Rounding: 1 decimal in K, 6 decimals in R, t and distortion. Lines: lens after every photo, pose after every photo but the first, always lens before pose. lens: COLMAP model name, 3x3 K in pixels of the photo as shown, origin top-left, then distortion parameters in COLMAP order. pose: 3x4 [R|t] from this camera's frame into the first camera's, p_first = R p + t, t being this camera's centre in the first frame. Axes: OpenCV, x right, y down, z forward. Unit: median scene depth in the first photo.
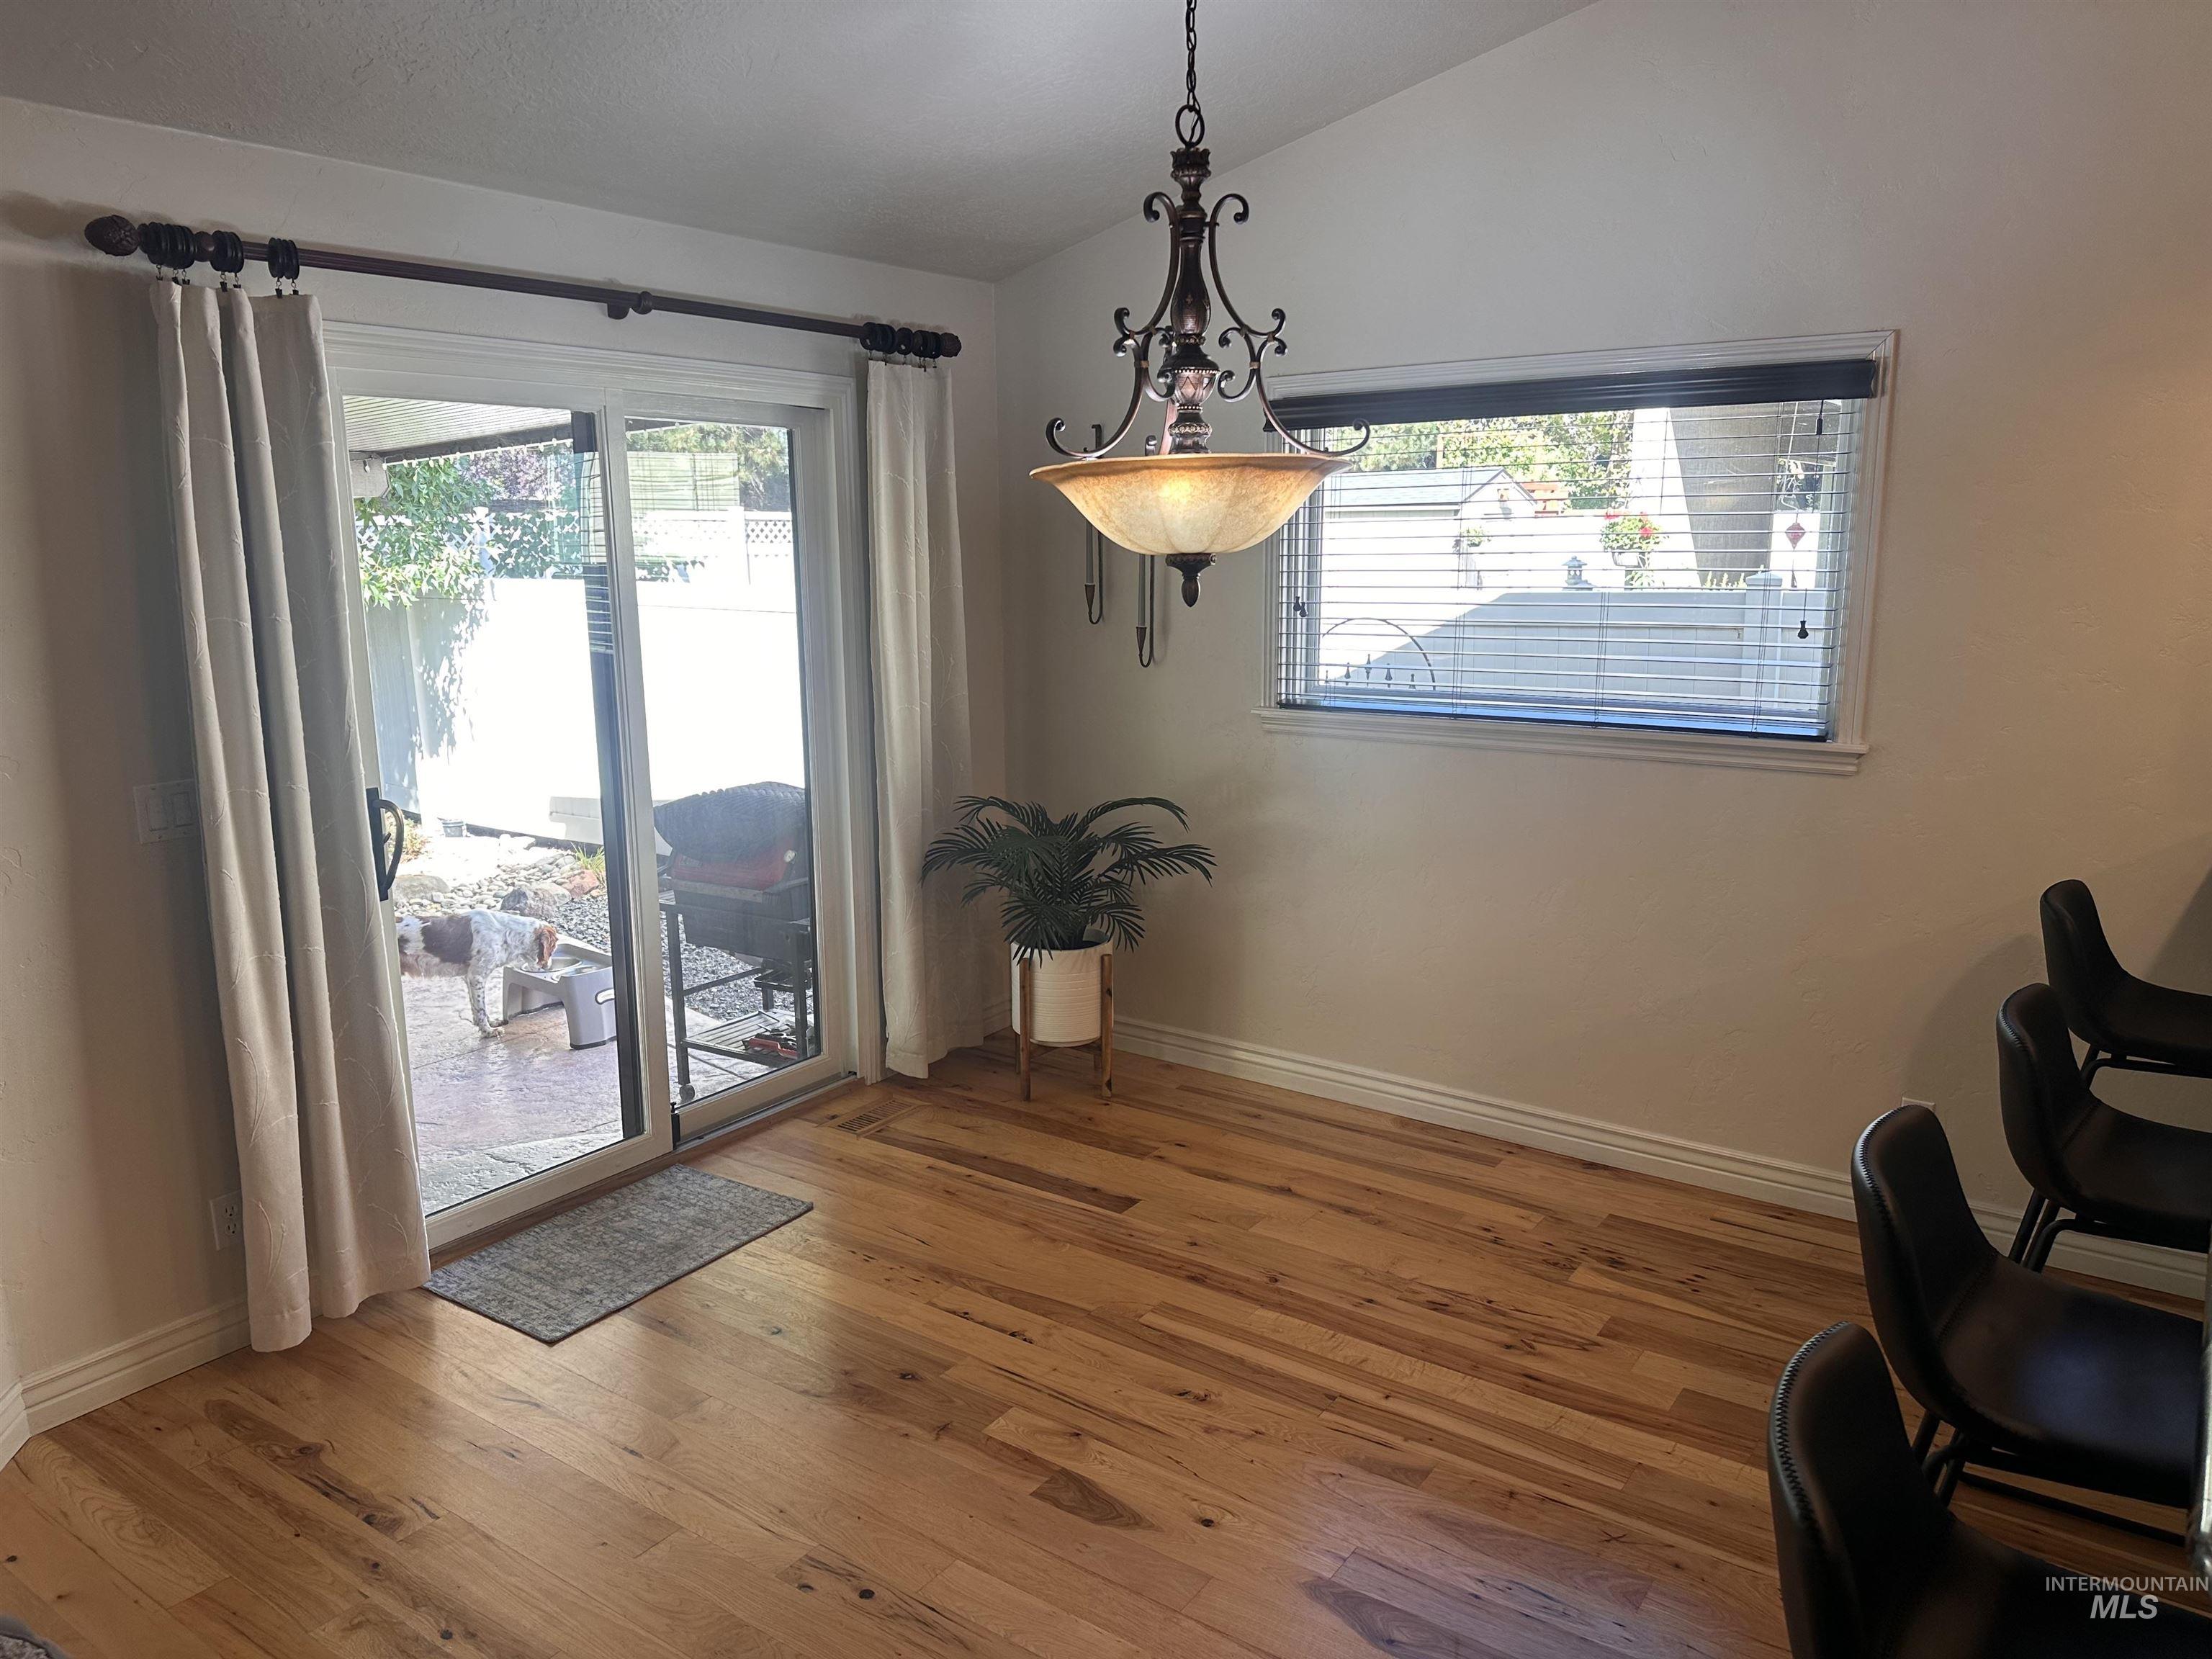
lens RADIAL K [[1540.5, 0, 1108.2], [0, 1540.5, 827.8], [0, 0, 1]] dist [0.064425, -0.073708]
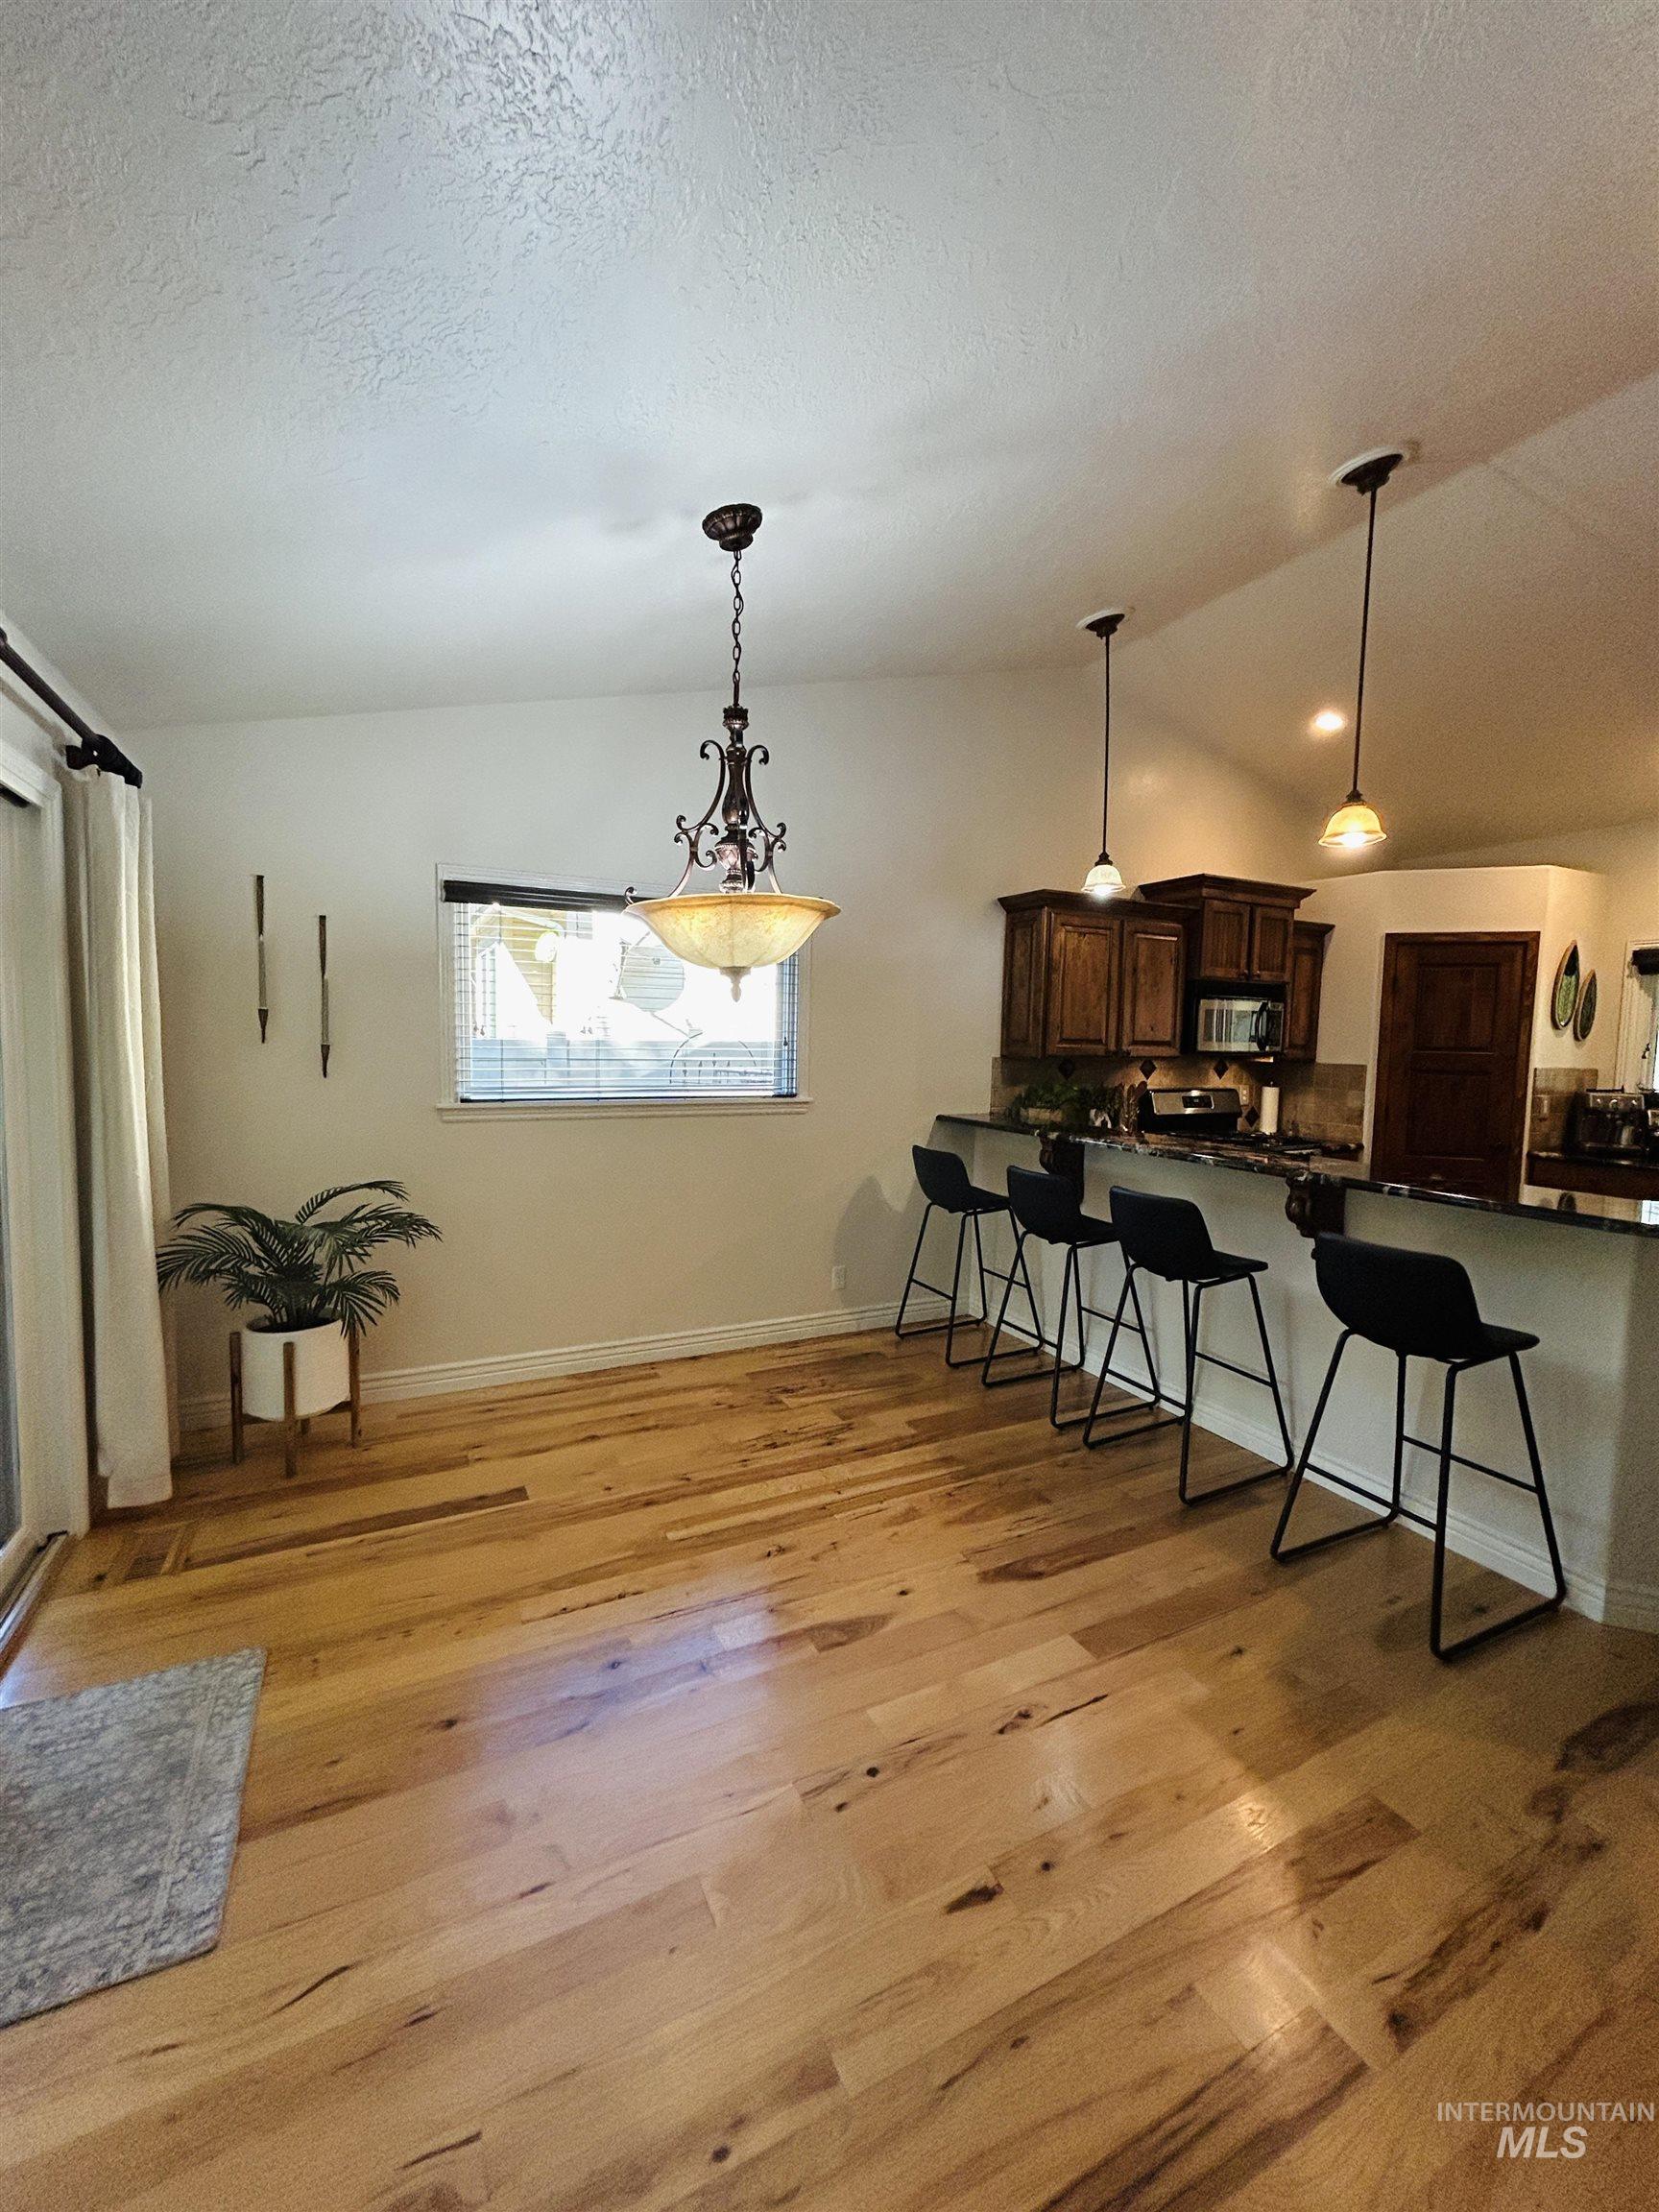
lens RADIAL K [[889.9, 0, 832.0], [0, 889.9, 1102.3], [0, 0, 1]] dist [-0.001492, 0.000173]
pose [[0.461749, -0.046766, 0.885777, -0.556975], [0.148210, 0.988638, -0.025064, -0.014178], [-0.874541, 0.142854, 0.463434, 0.455100]]
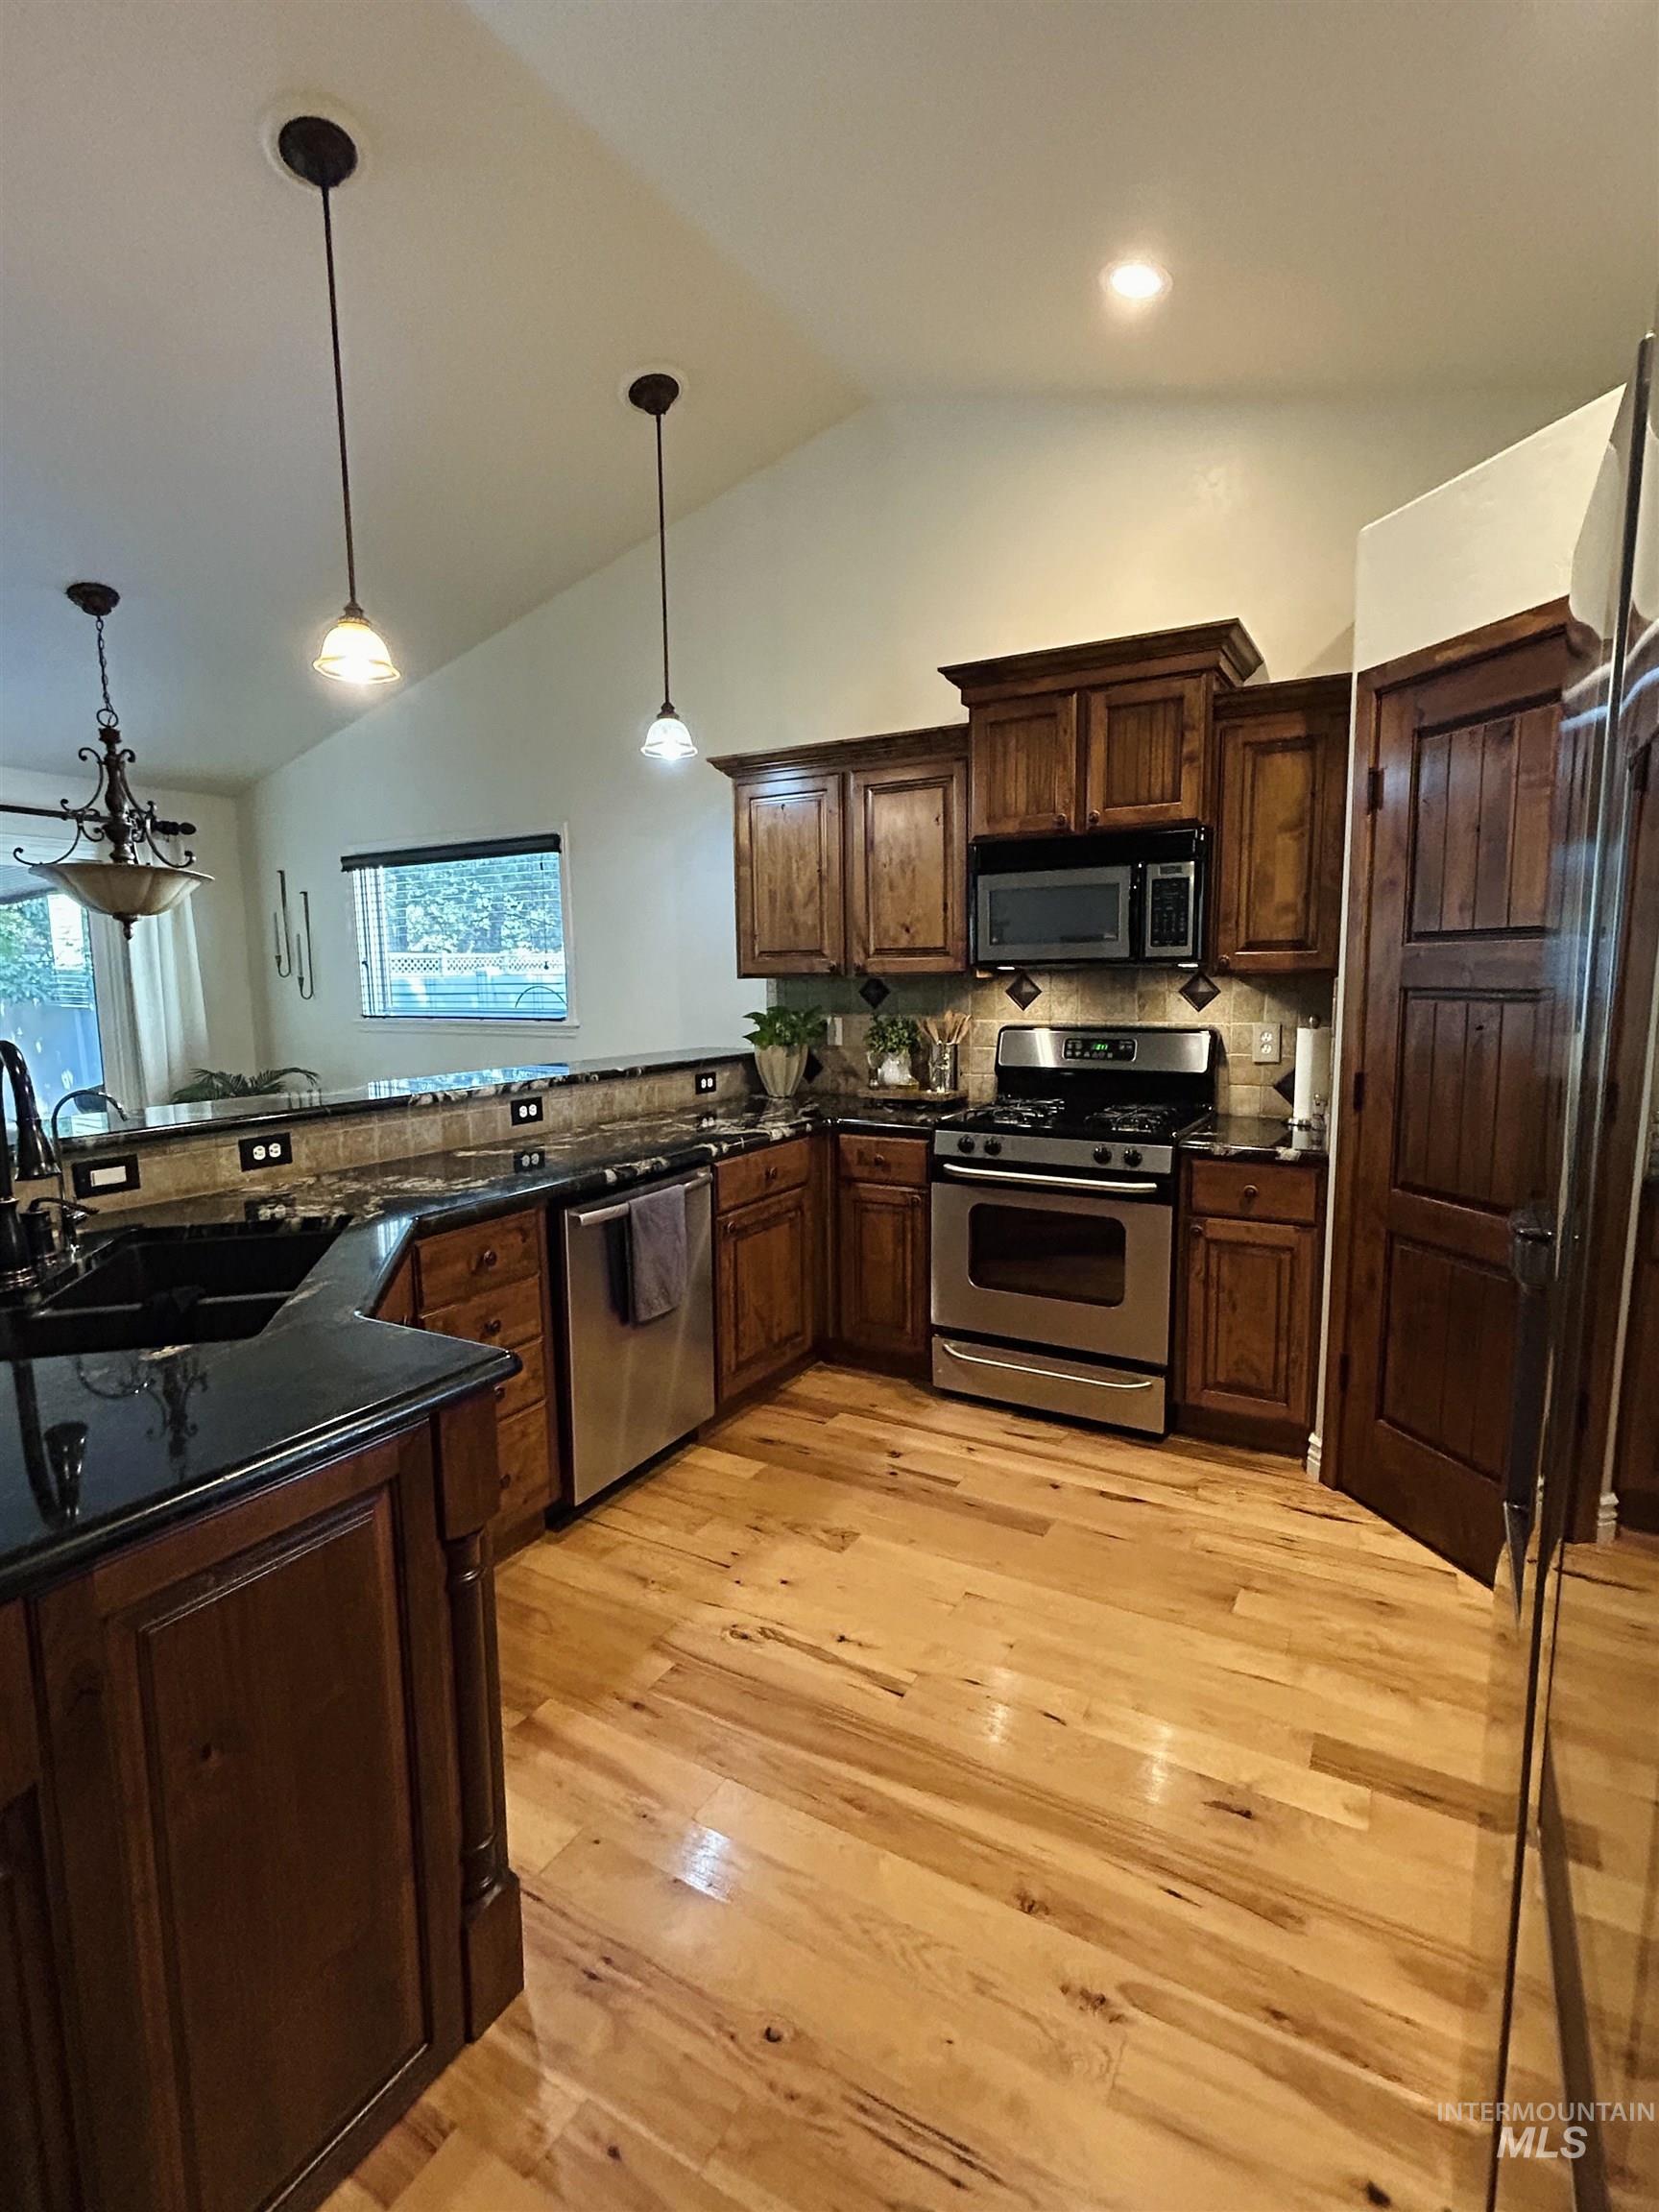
lens RADIAL K [[1048.0, 0, 831.3], [0, 1048.0, 1101.3], [0, 0, 1]] dist [-0.004239, 0.001551]
pose [[0.996406, -0.012271, 0.083813, 0.736342], [0.018024, 0.997507, -0.068233, 0.155611], [-0.082767, 0.069498, 0.994143, -0.388371]]
